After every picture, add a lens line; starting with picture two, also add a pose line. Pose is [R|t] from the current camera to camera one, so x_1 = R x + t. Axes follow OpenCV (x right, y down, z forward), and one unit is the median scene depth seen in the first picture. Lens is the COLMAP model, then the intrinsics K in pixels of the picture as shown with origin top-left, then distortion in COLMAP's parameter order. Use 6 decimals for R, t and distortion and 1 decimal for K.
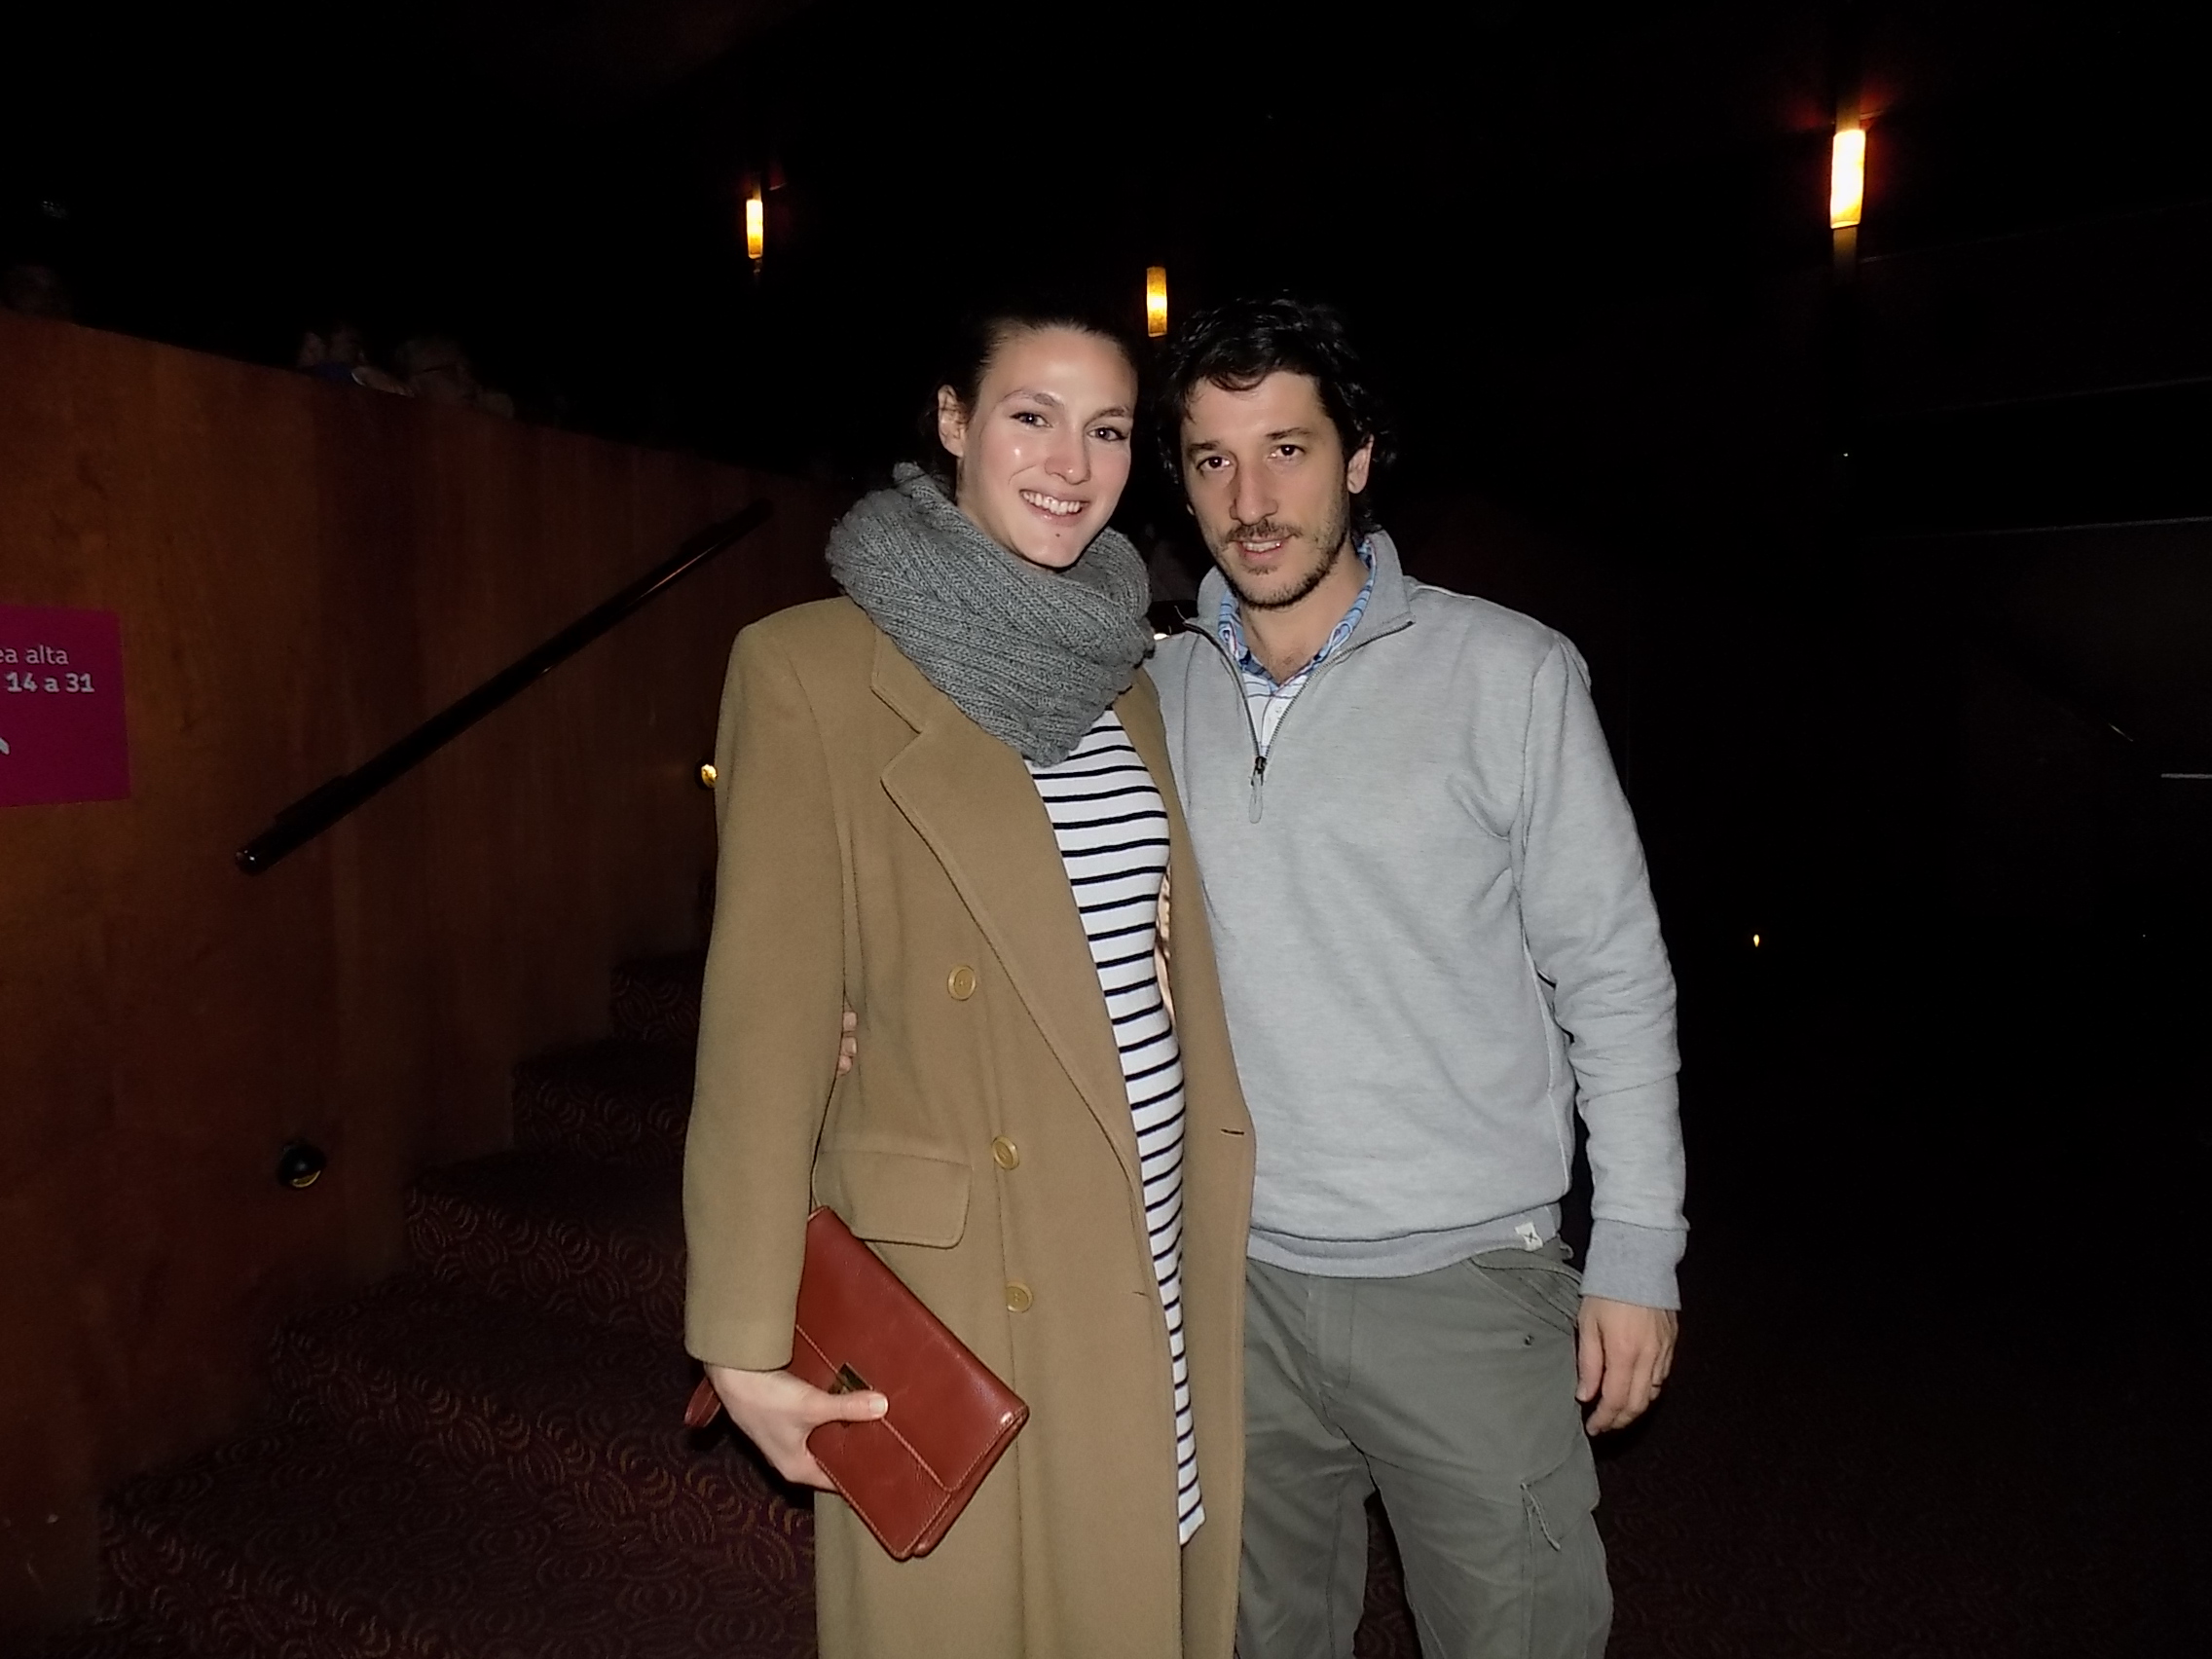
lens RADIAL K [[1481.6, 0, 1104.0], [0, 1481.6, 832.3], [0, 0, 1]] dist [0.011688, 0.008232]
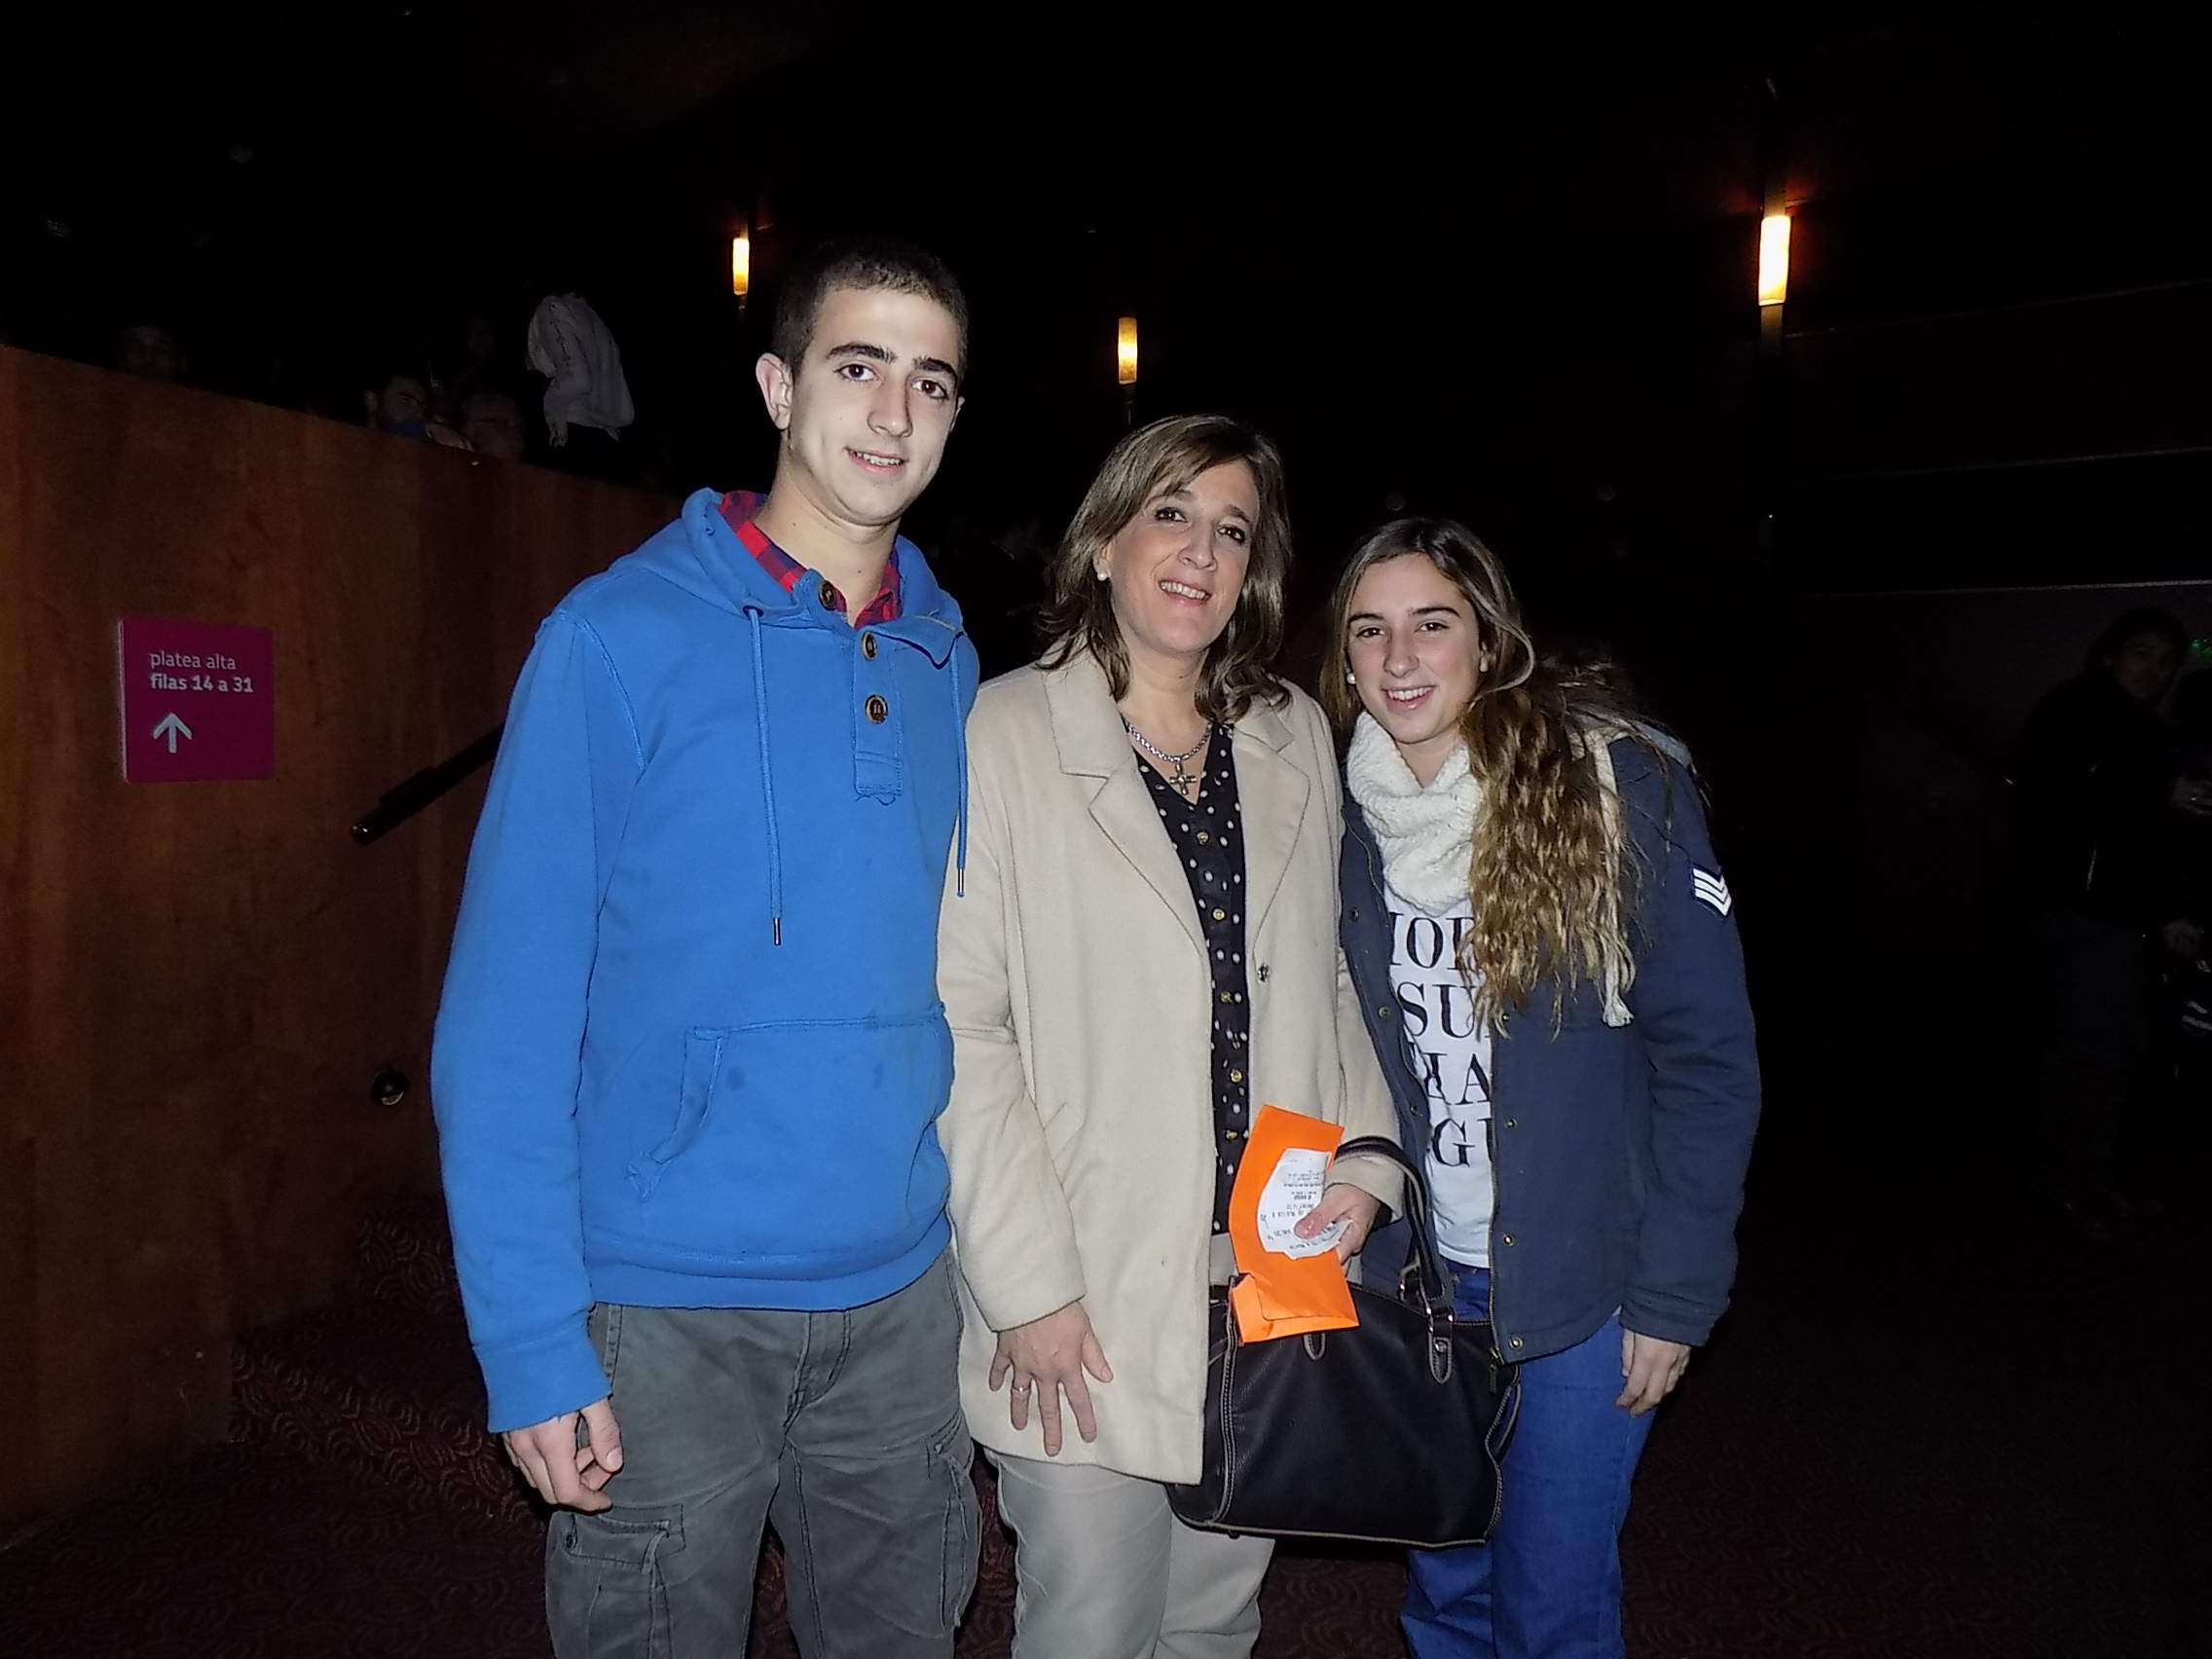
lens RADIAL K [[1481.6, 0, 1107.9], [0, 1481.6, 828.6], [0, 0, 1]] dist [0.011688, 0.008232]
pose [[0.999390, 0.022514, 0.026709, 0.008582], [-0.021861, 0.999461, -0.024491, 0.033414], [-0.027246, 0.023892, 0.999343, -0.251883]]
